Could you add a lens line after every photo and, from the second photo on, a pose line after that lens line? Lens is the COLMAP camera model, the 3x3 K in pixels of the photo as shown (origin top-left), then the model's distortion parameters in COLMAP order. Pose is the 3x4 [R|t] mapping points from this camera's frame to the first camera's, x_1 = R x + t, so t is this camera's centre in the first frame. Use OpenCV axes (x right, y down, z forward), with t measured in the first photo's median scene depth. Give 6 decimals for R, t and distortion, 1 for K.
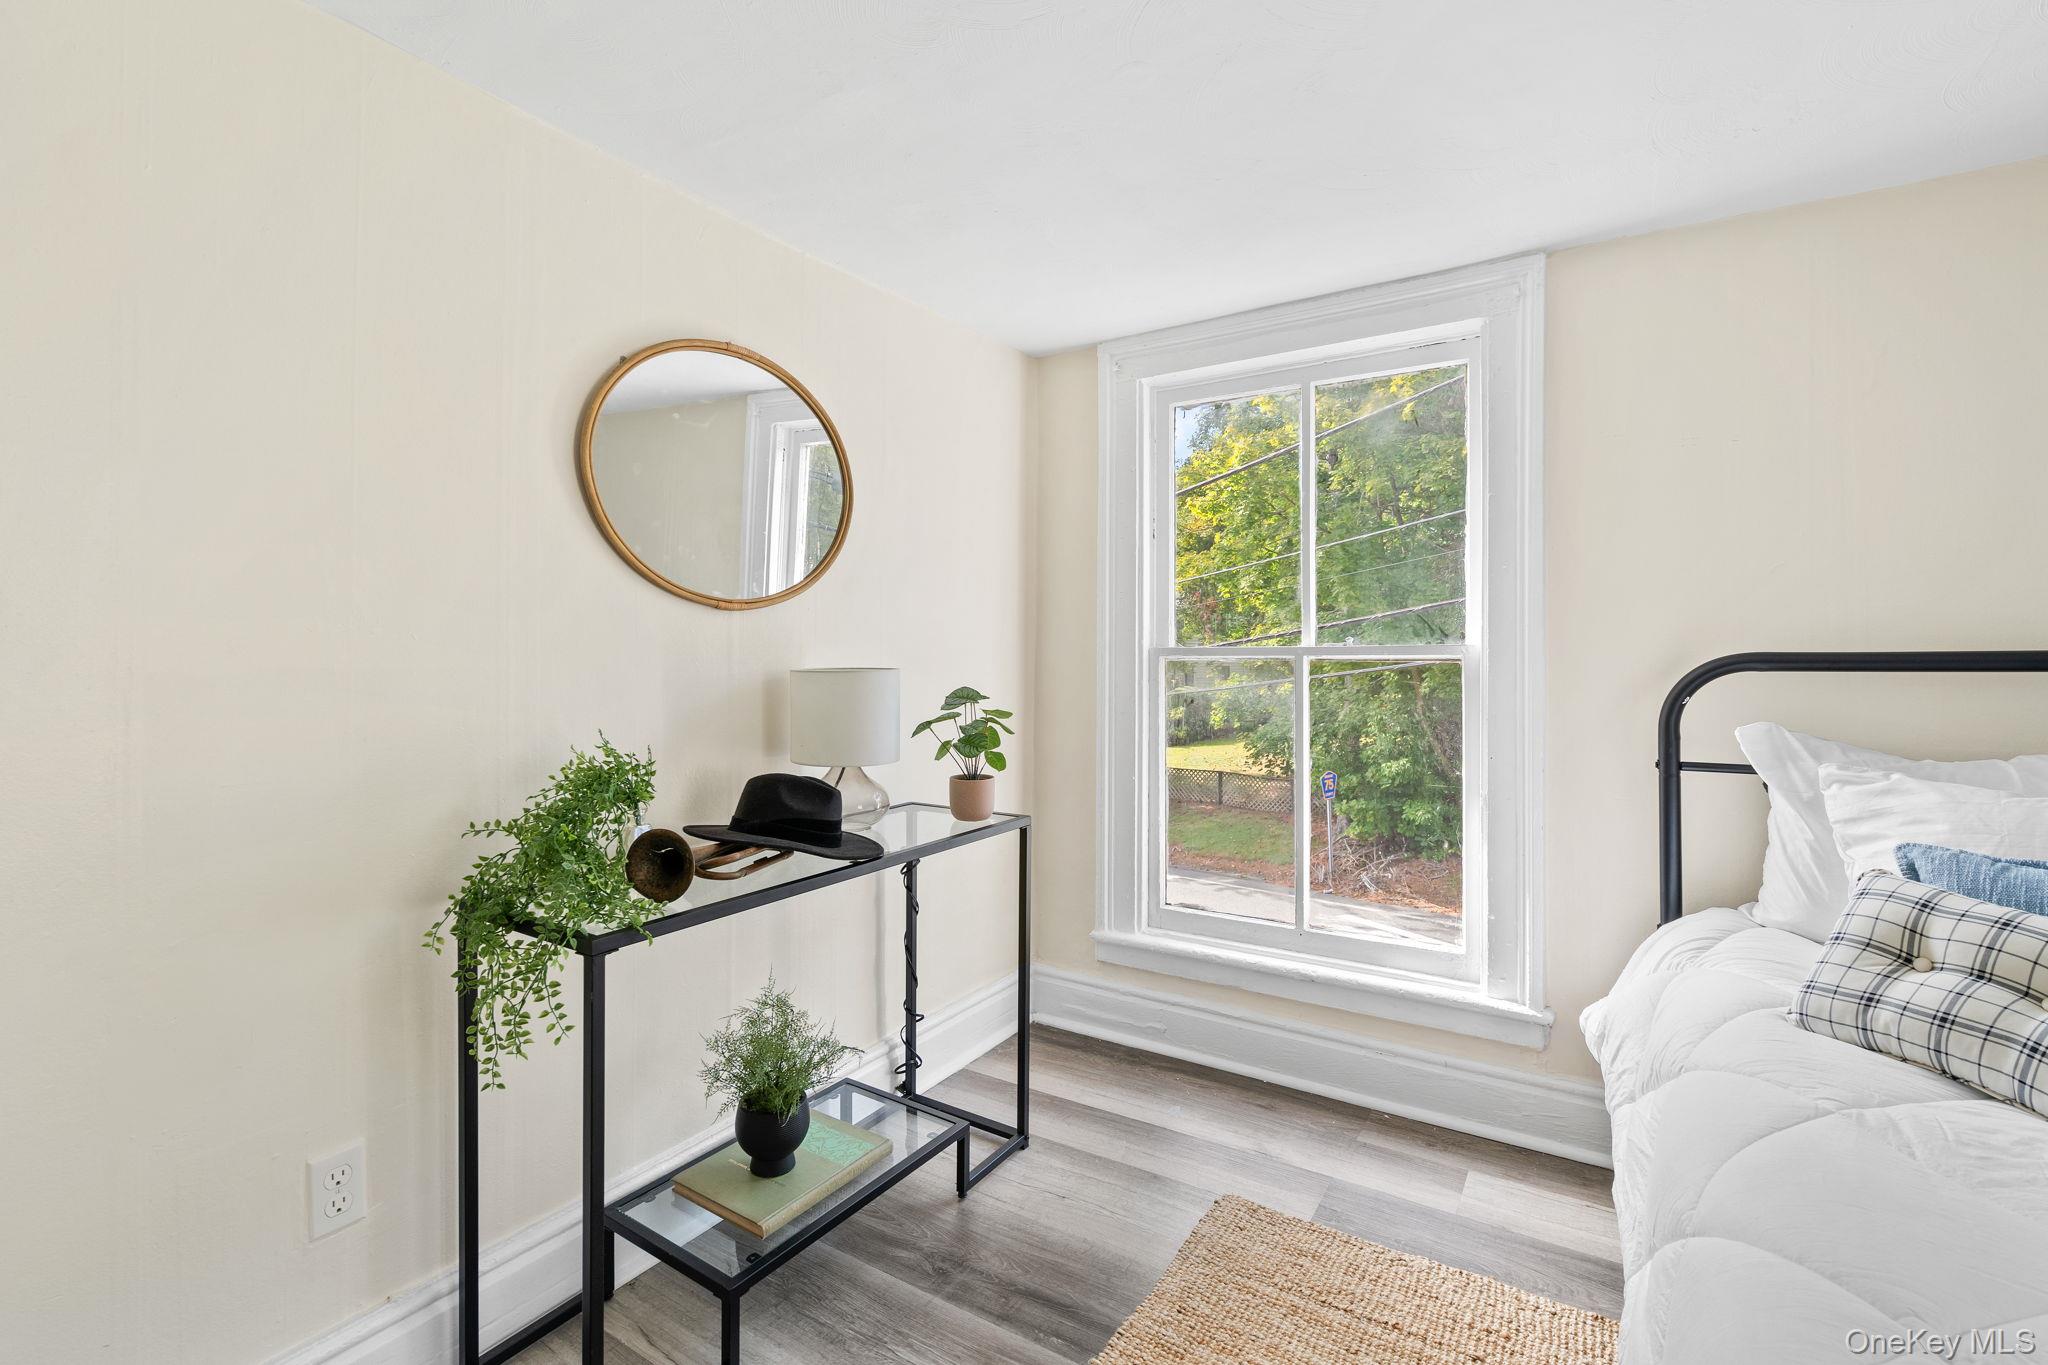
lens RADIAL K [[935.0, 0, 1024.6], [0, 935.0, 648.4], [0, 0, 1]] dist [-0.005784, 0.001632]
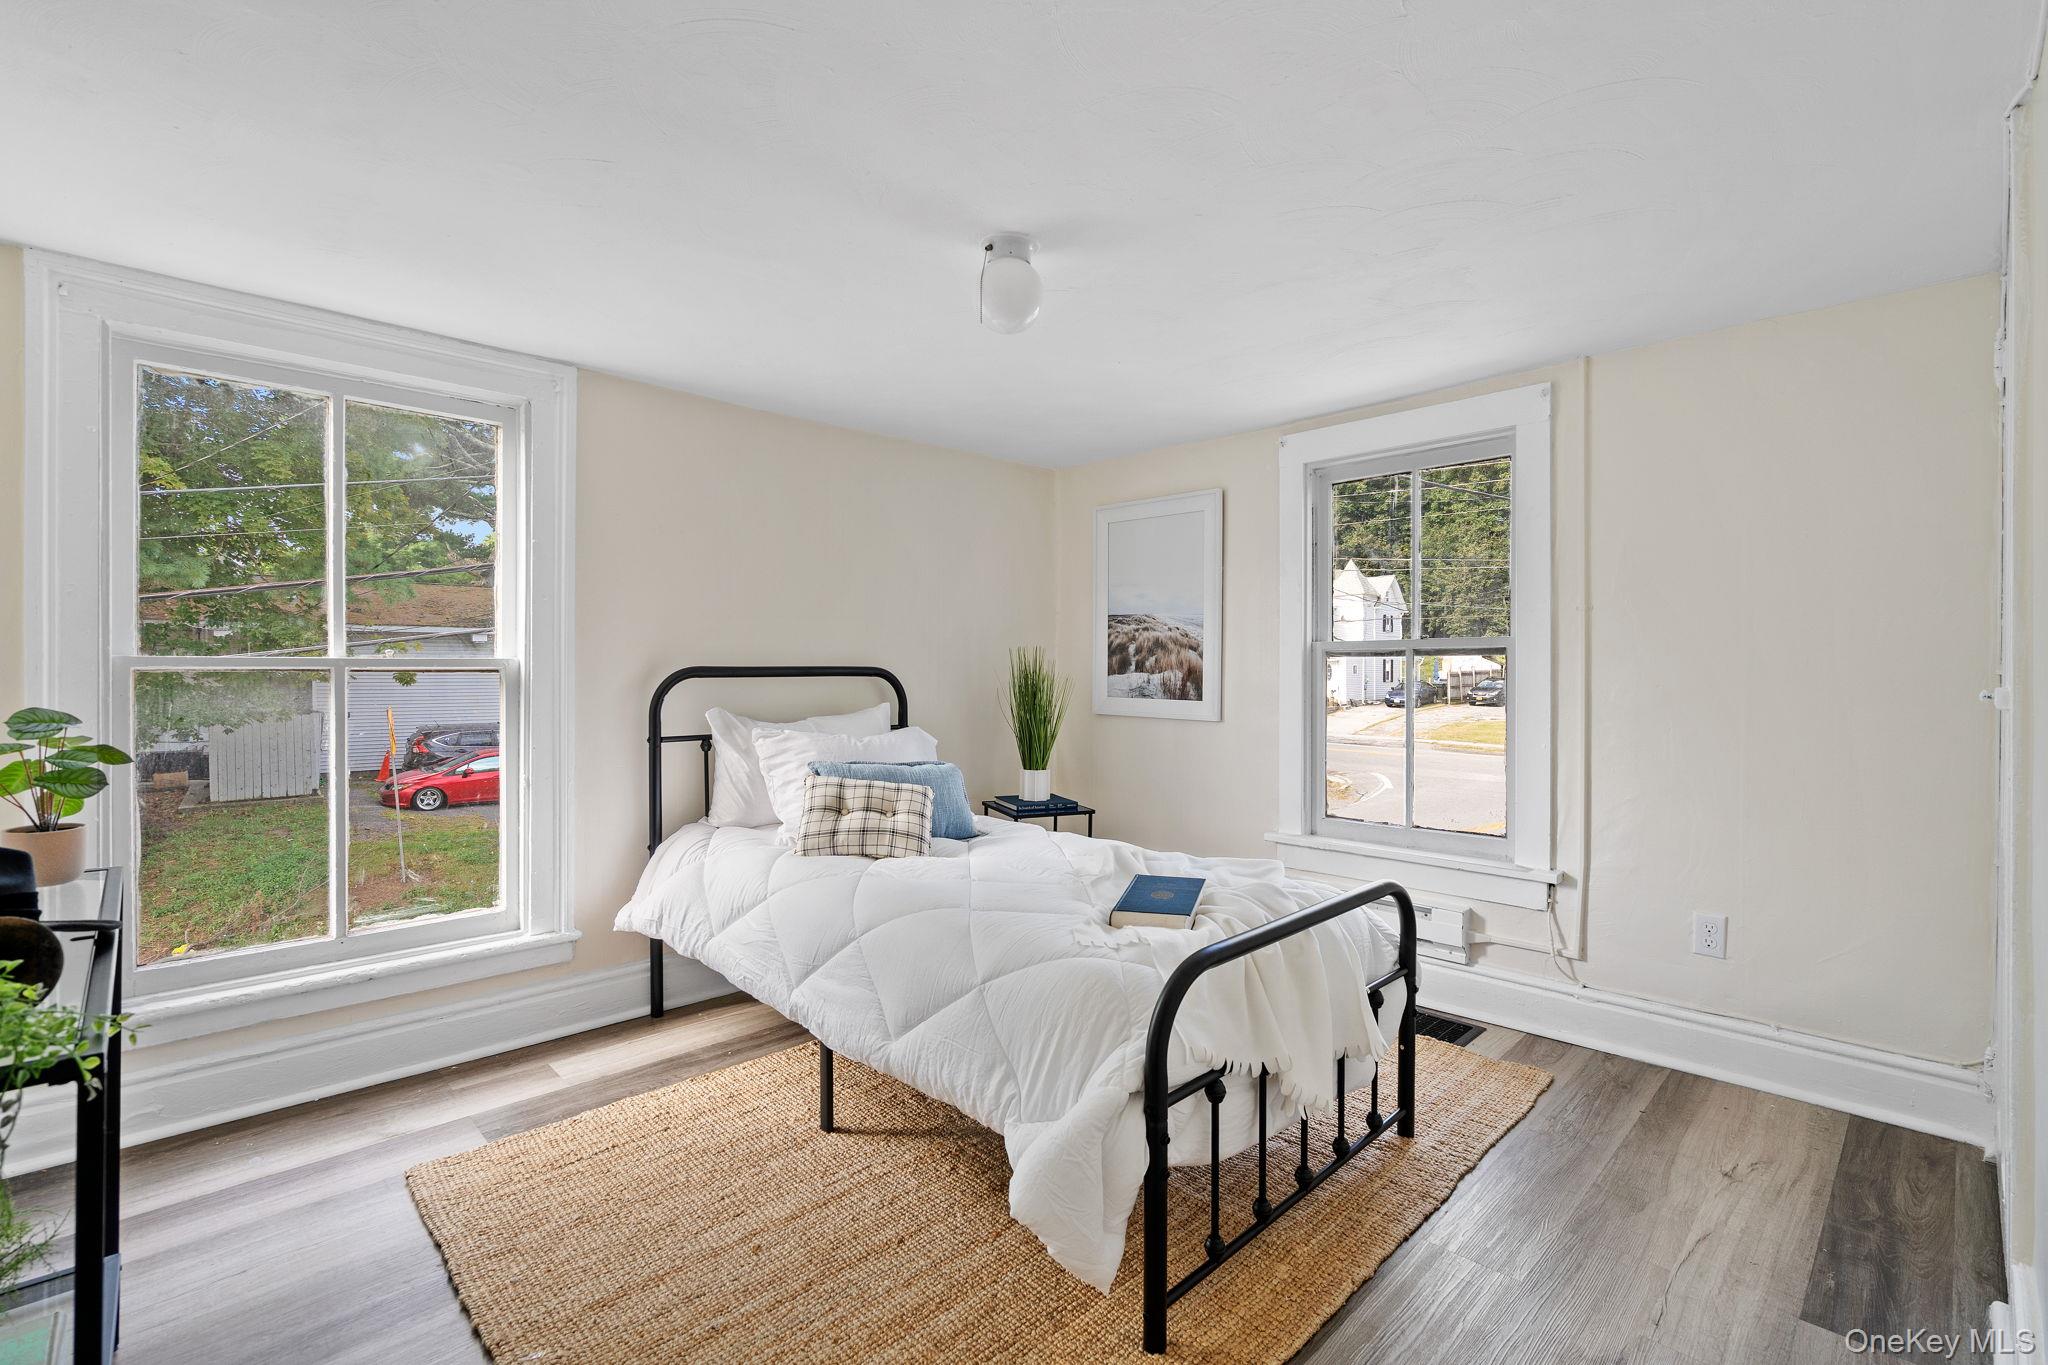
lens RADIAL K [[935.0, 0, 1024.4], [0, 935.0, 676.9], [0, 0, 1]] dist [-0.005784, 0.001632]
pose [[0.215281, -0.007792, 0.976521, -0.789061], [-0.011312, 0.999881, 0.010472, -0.000604], [-0.976487, -0.013300, 0.215167, 0.097891]]
